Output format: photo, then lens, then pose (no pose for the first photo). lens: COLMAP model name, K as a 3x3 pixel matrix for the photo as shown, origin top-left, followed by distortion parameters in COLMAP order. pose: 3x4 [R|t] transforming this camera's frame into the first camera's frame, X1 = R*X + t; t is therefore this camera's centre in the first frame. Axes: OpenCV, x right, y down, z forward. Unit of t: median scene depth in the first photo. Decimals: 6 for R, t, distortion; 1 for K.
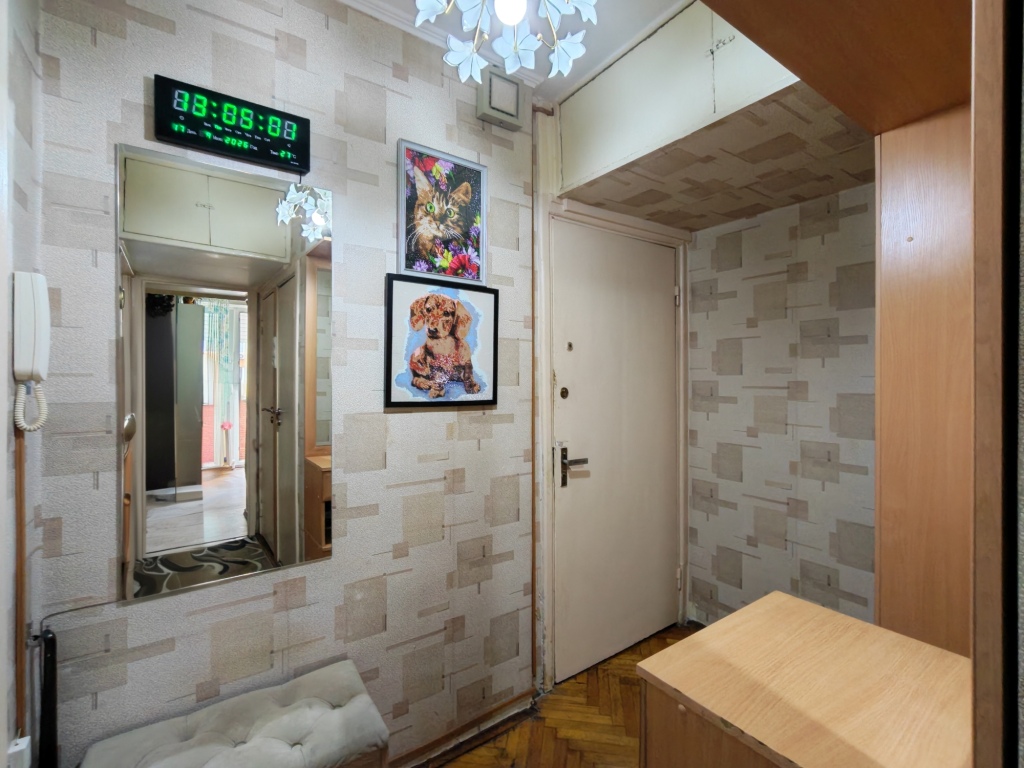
lens RADIAL K [[467.8, 0, 508.0], [0, 467.8, 380.7], [0, 0, 1]] dist [-0.002354, -0.000640]
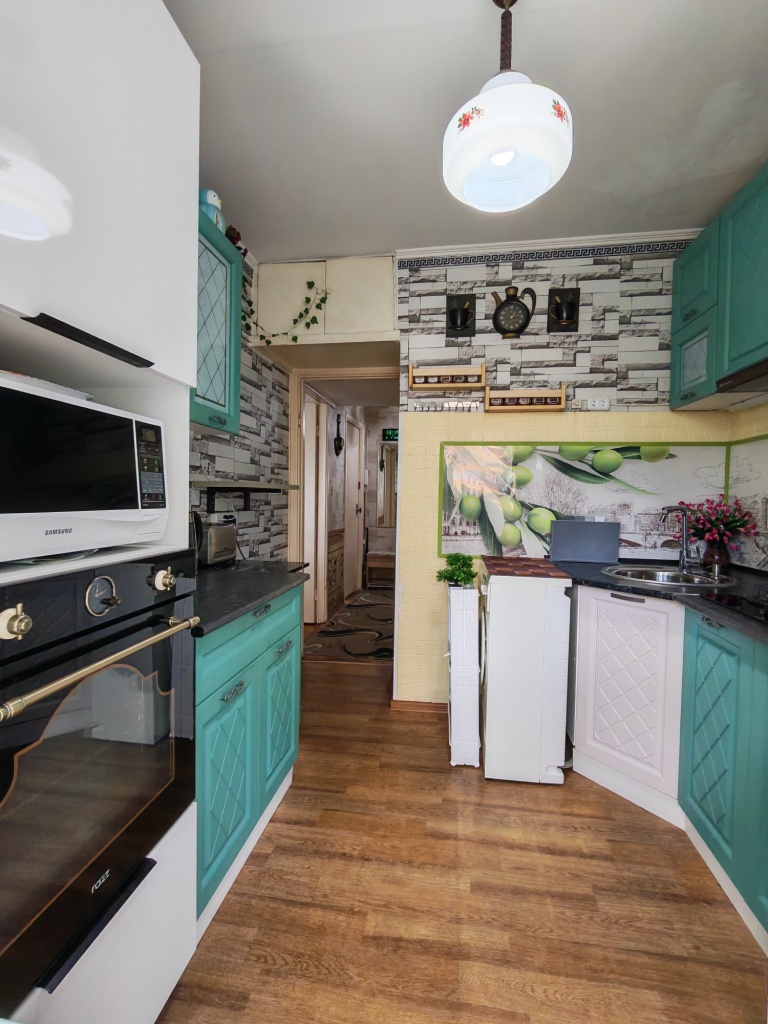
lens RADIAL K [[470.3, 0, 387.4], [0, 470.3, 510.5], [0, 0, 1]] dist [-0.001840, -0.000092]
pose [[0.729819, 0.030499, -0.682960, 2.143447], [-0.014550, 0.999471, 0.029085, 0.084757], [0.683486, -0.011290, 0.729876, -2.087168]]
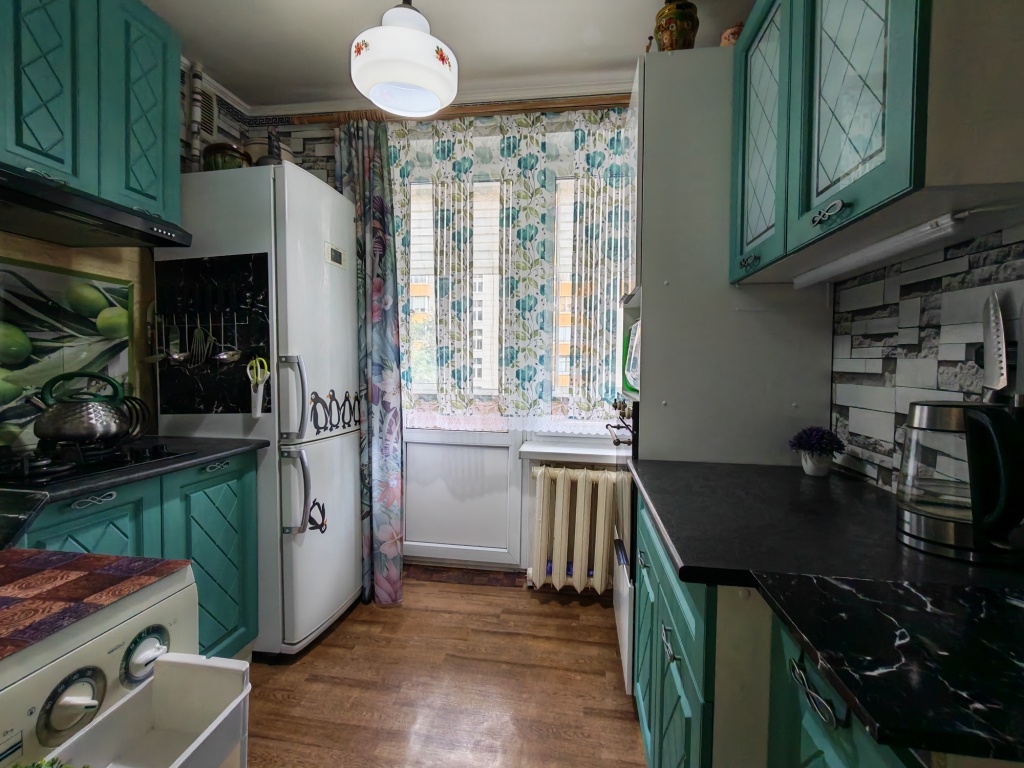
lens RADIAL K [[470.3, 0, 511.4], [0, 470.3, 379.3], [0, 0, 1]] dist [-0.001840, -0.000092]
pose [[-0.730261, -0.032001, 0.682418, 1.012450], [-0.015248, 0.999417, 0.030550, 0.093430], [-0.682998, 0.011904, -0.730323, -0.923885]]
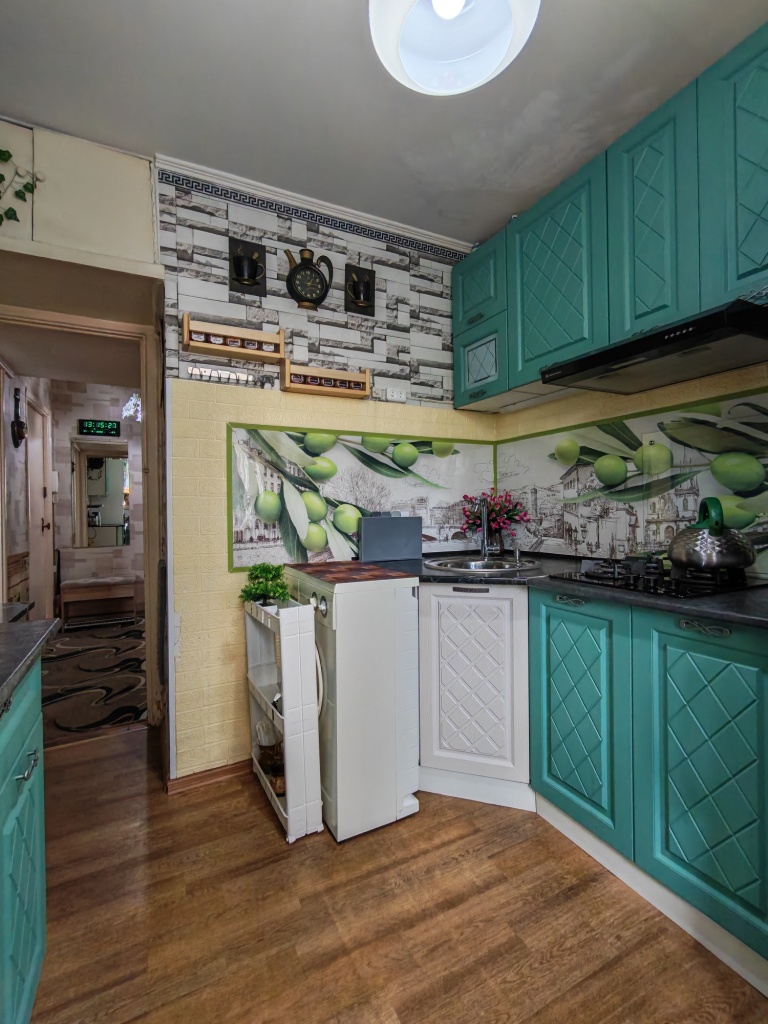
lens RADIAL K [[470.3, 0, 387.4], [0, 470.3, 510.5], [0, 0, 1]] dist [-0.001840, -0.000092]
pose [[0.991609, -0.015918, -0.128293, 1.752706], [0.016142, 0.999869, 0.000704, 0.132640], [0.128265, -0.002769, 0.991736, -1.970008]]
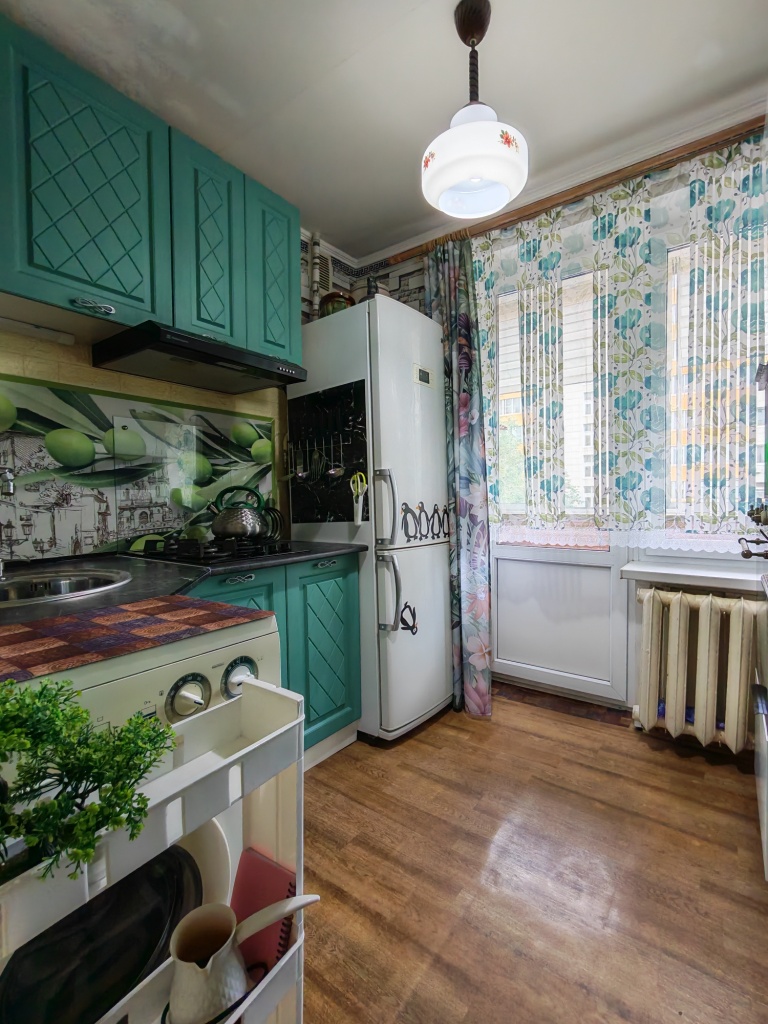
lens RADIAL K [[470.3, 0, 387.4], [0, 470.3, 510.5], [0, 0, 1]] dist [-0.001840, -0.000092]
pose [[-0.327742, -0.026047, 0.944408, 0.987289], [0.011901, 0.999427, 0.031694, 0.148113], [-0.944692, 0.021627, -0.327244, -0.984444]]
